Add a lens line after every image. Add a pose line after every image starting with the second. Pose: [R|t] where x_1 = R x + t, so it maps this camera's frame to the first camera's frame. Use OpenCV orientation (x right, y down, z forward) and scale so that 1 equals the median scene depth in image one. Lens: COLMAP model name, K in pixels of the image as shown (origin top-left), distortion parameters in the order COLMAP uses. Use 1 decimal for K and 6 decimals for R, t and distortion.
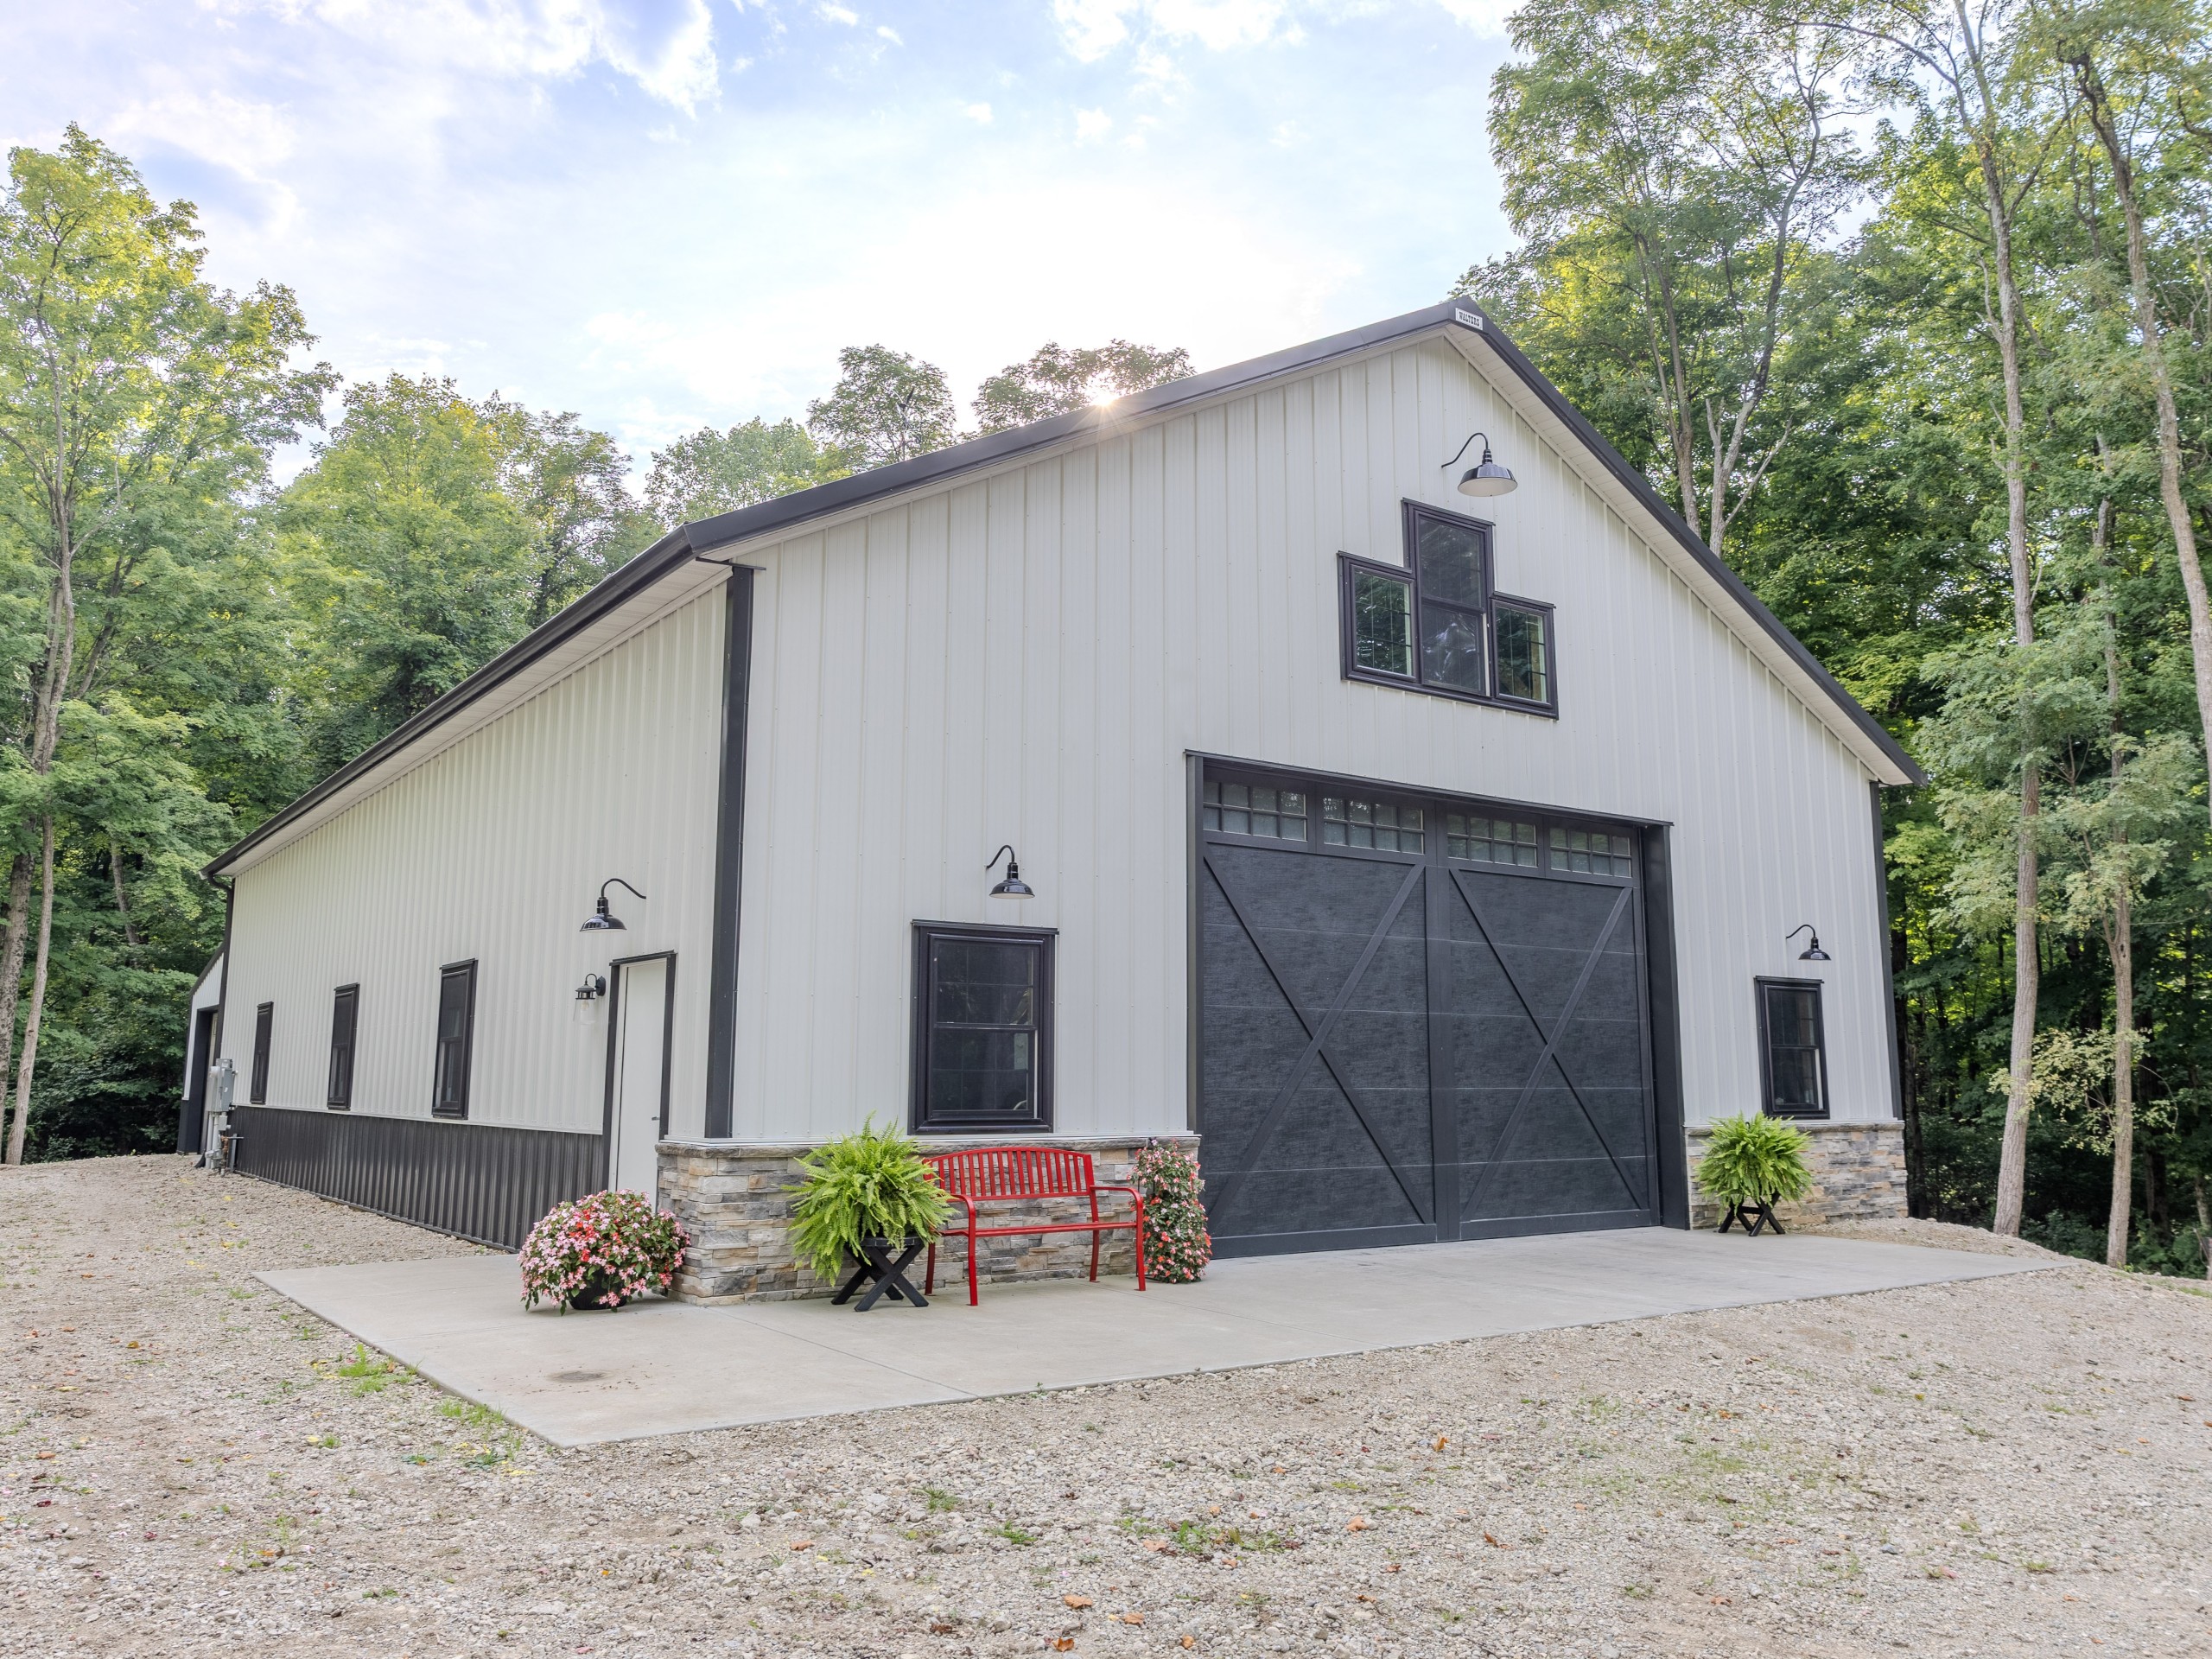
lens RADIAL K [[1673.9, 0, 1106.0], [0, 1673.9, 829.5], [0, 0, 1]] dist [0.002530, 0.002318]
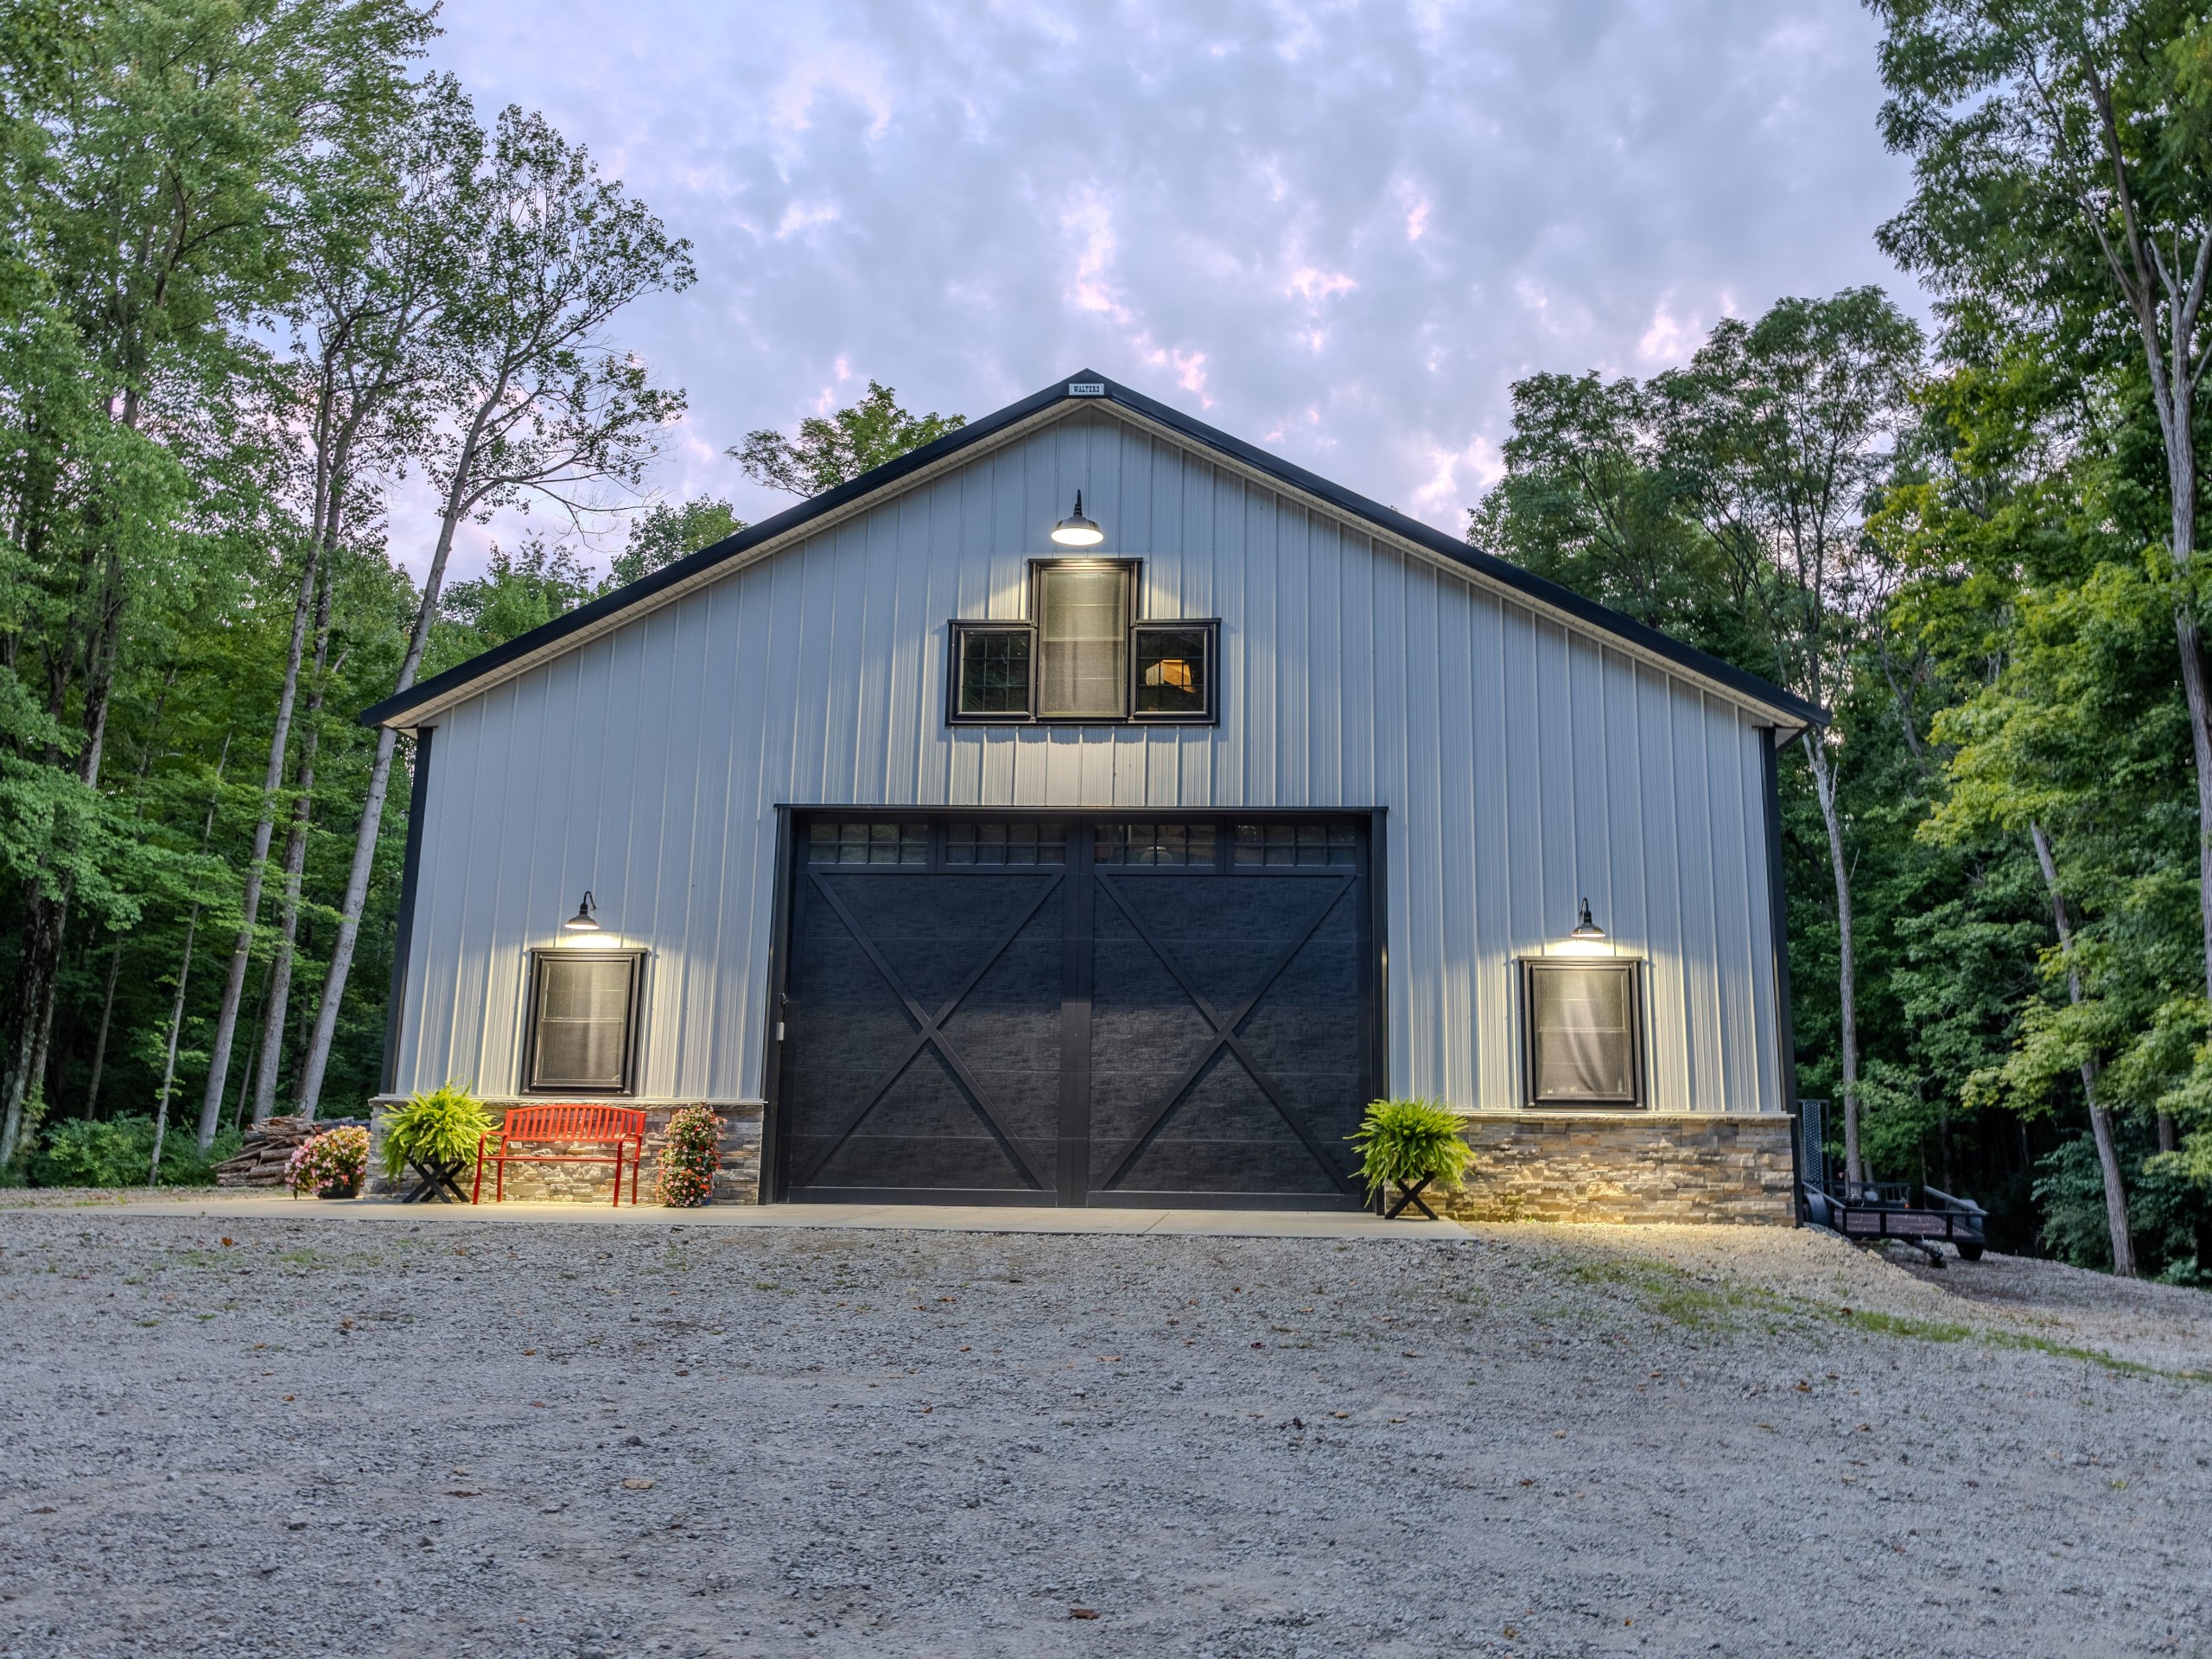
lens RADIAL K [[1828.1, 0, 1183.2], [0, 1828.1, 755.4], [0, 0, 1]] dist [-0.001228, 0.006861]
pose [[0.778512, -0.123990, -0.615260, 0.976104], [0.082057, 0.991986, -0.096079, 0.064237], [0.622242, 0.024313, 0.782447, 0.074804]]
